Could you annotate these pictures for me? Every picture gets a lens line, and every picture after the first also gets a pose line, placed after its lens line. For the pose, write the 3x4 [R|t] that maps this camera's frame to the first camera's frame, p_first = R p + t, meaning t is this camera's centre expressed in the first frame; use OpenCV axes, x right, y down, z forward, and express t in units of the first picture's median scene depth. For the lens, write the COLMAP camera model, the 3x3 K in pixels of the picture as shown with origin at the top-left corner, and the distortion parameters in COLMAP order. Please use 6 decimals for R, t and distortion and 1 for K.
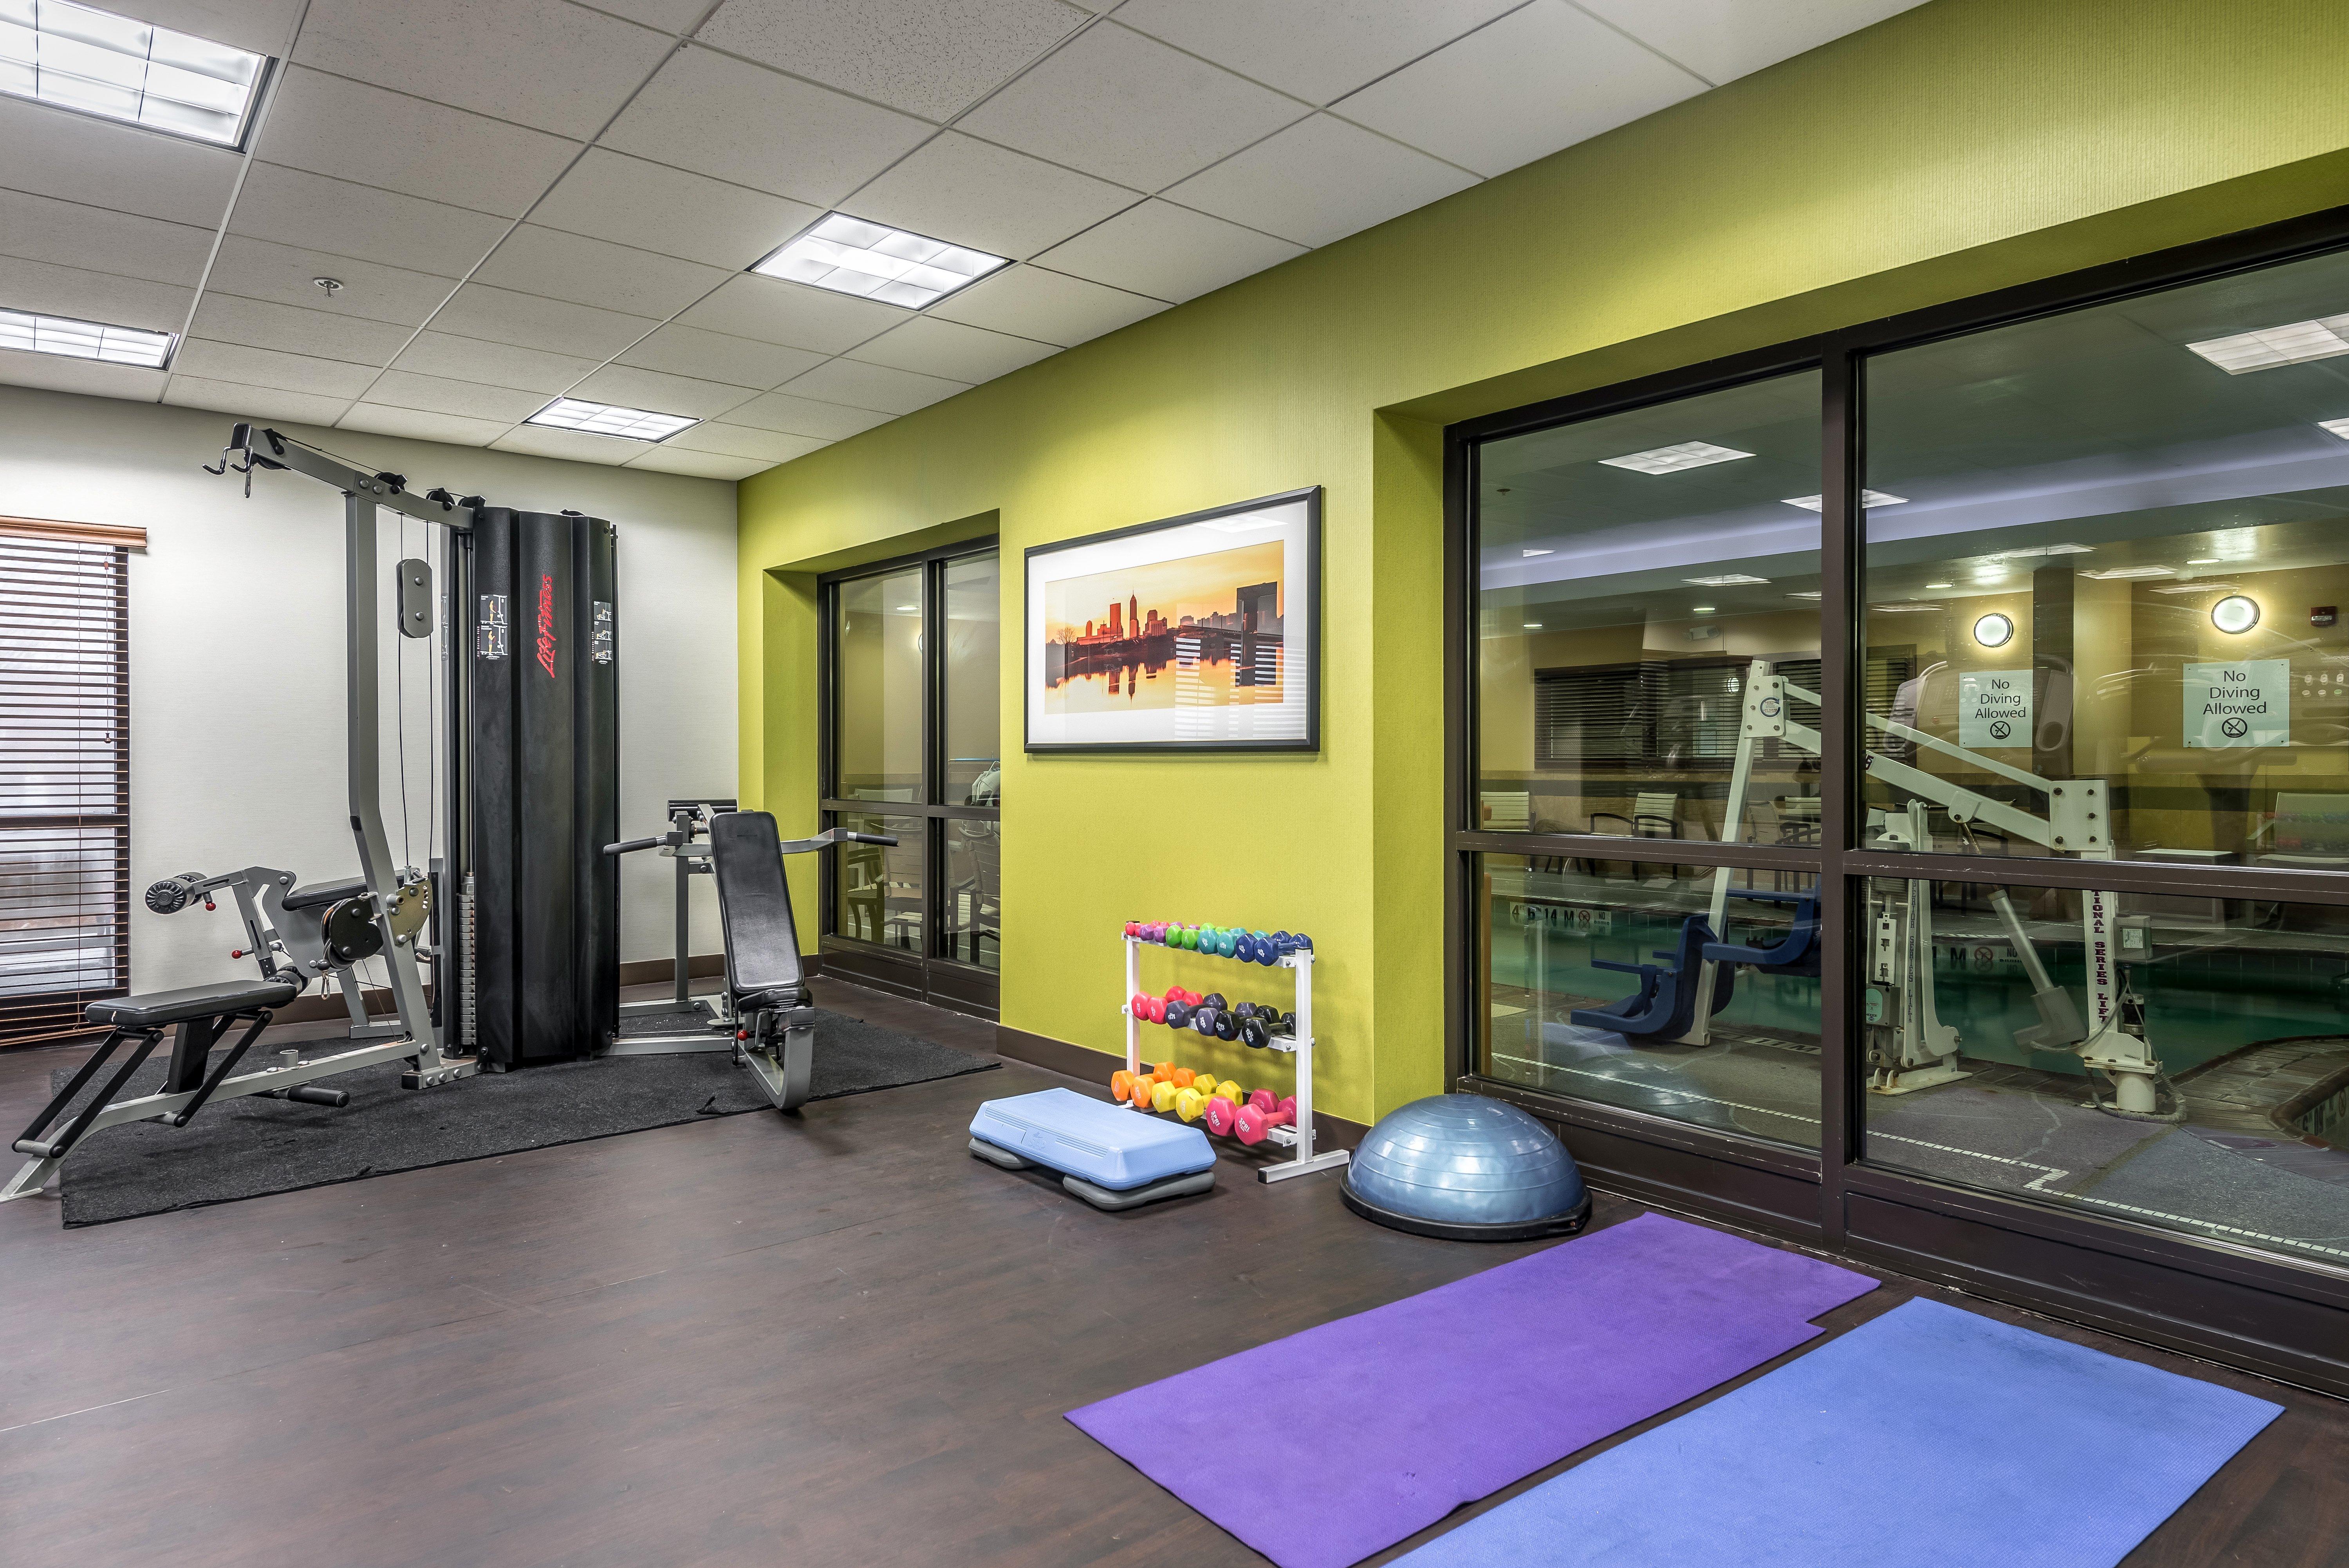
lens RADIAL K [[1404.9, 0, 1179.4], [0, 1404.9, 764.9], [0, 0, 1]] dist [0.001209, -0.002597]
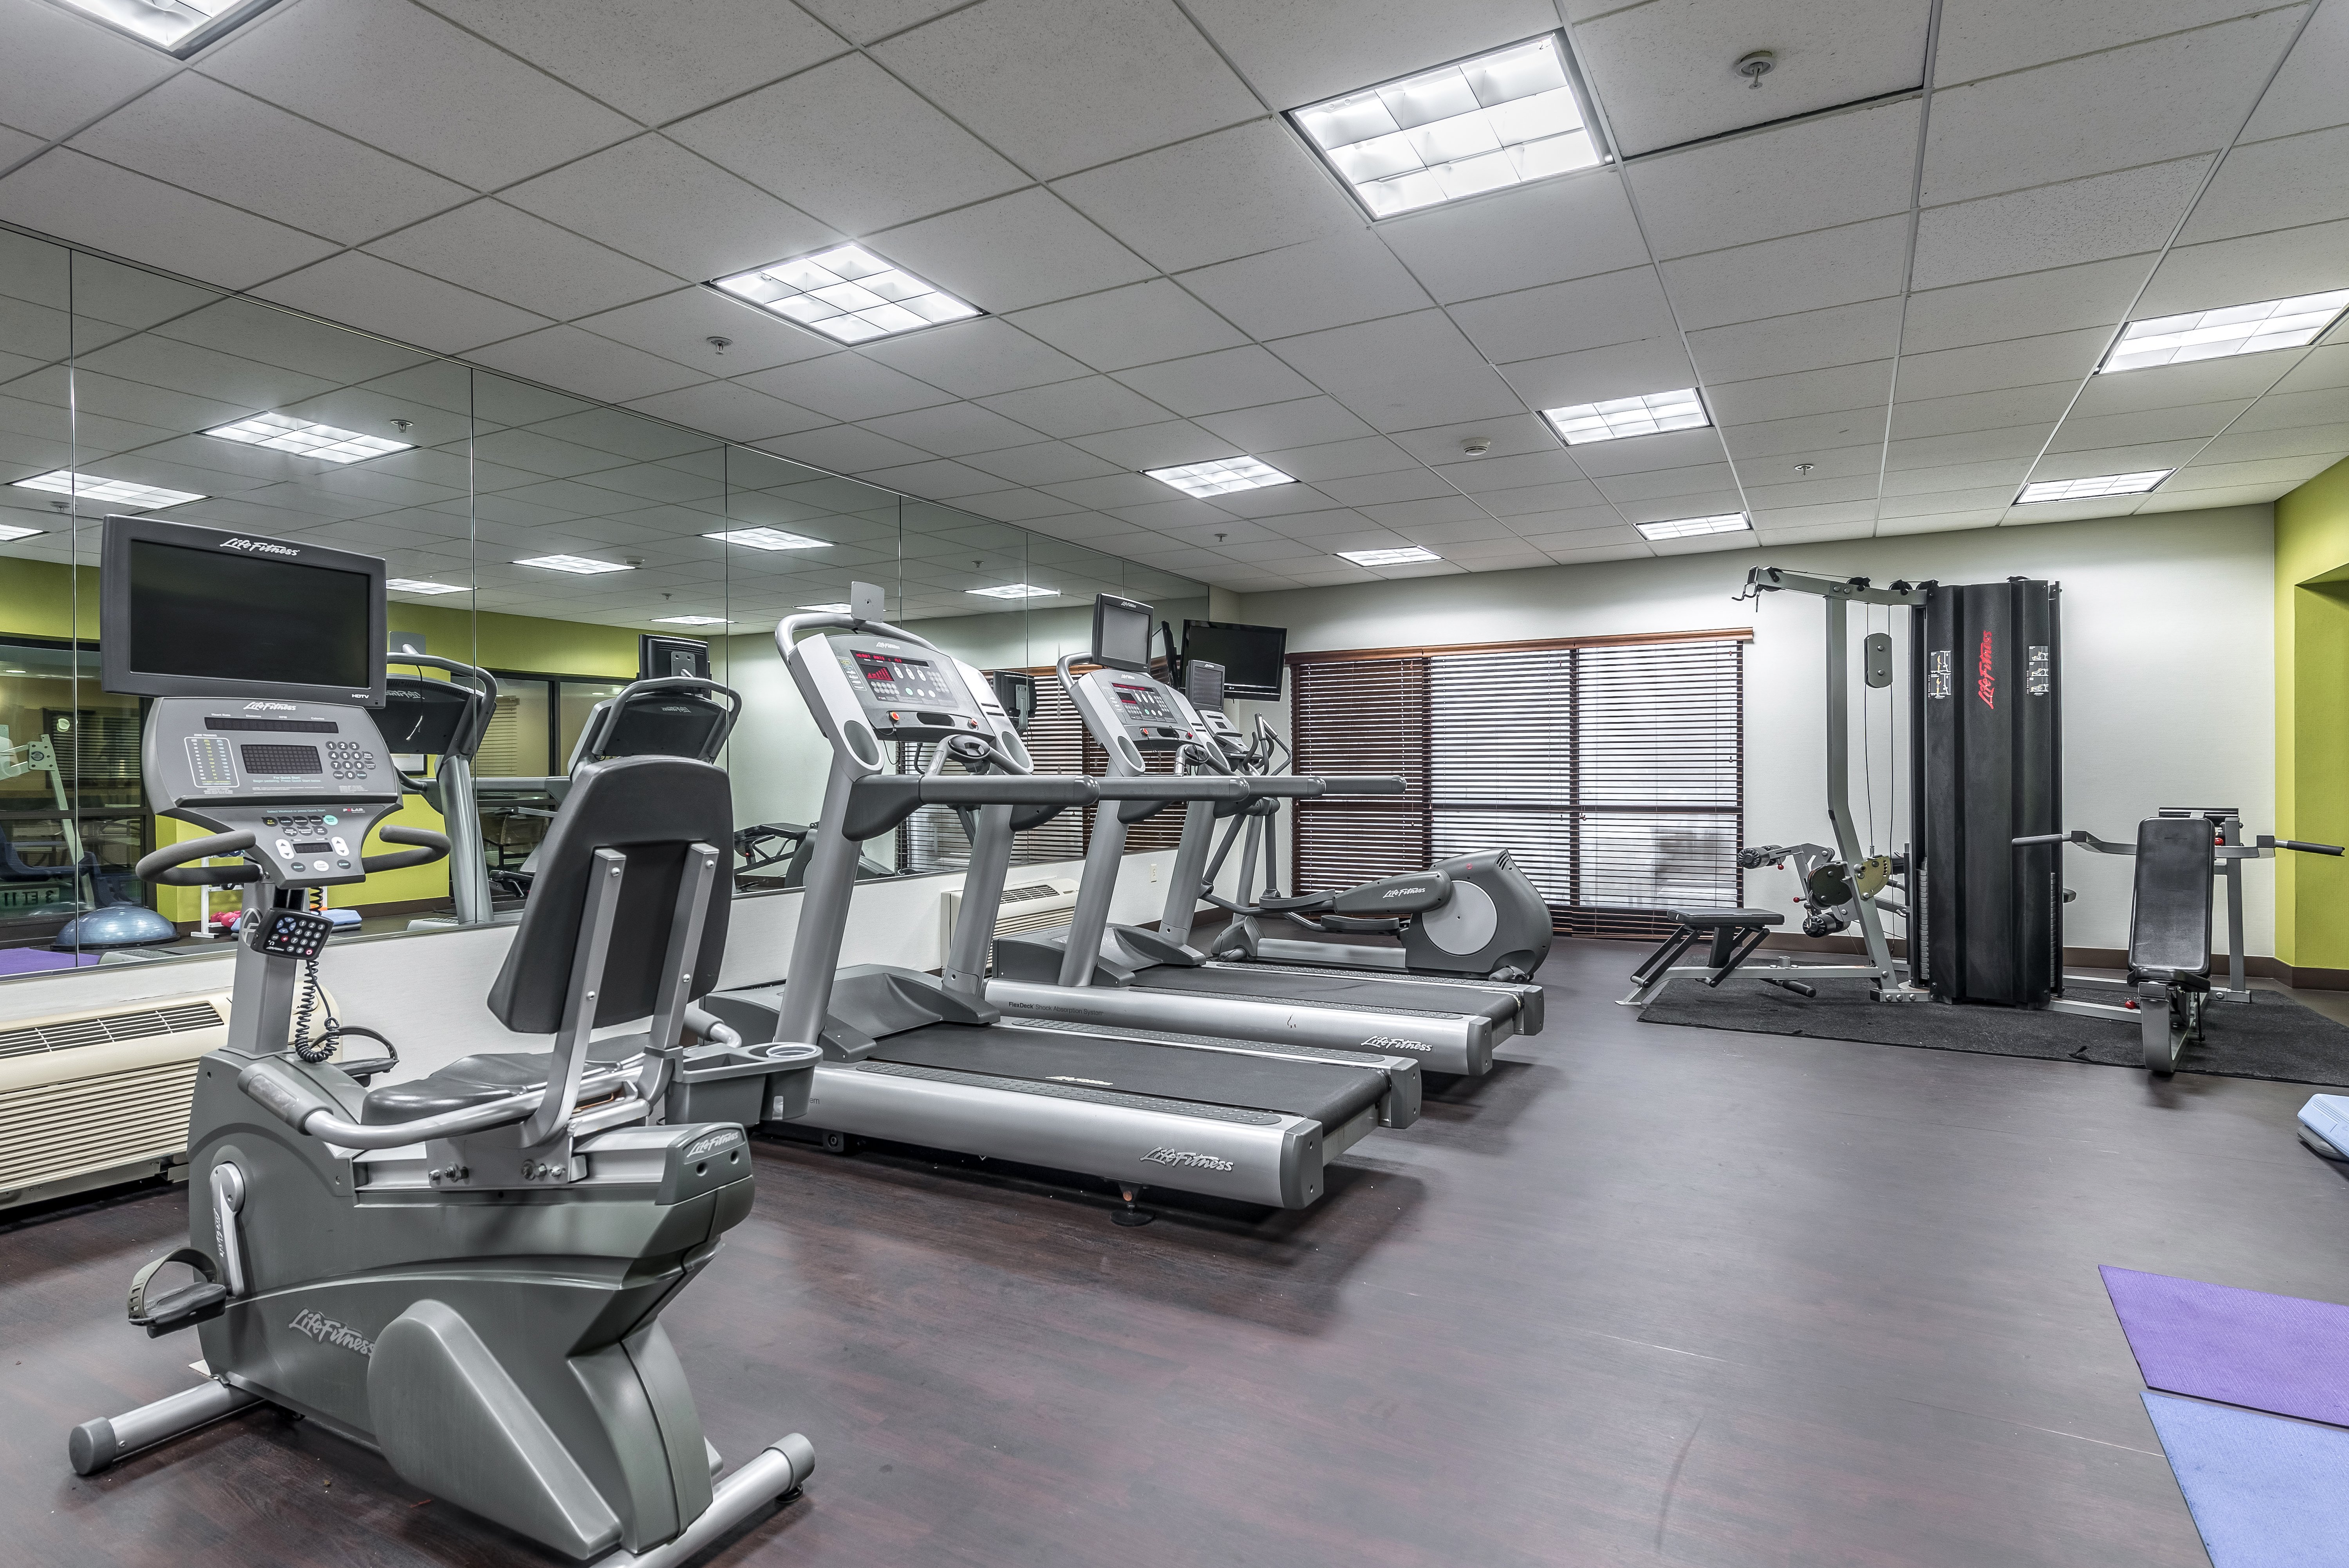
lens RADIAL K [[1204.9, 0, 1172.6], [0, 1204.9, 782.5], [0, 0, 1]] dist [0.000467, 0.000248]
pose [[0.358974, 0.004918, -0.933335, 0.332386], [0.000915, 0.999984, 0.005621, -0.001286], [0.933347, -0.002872, 0.358964, -0.112968]]
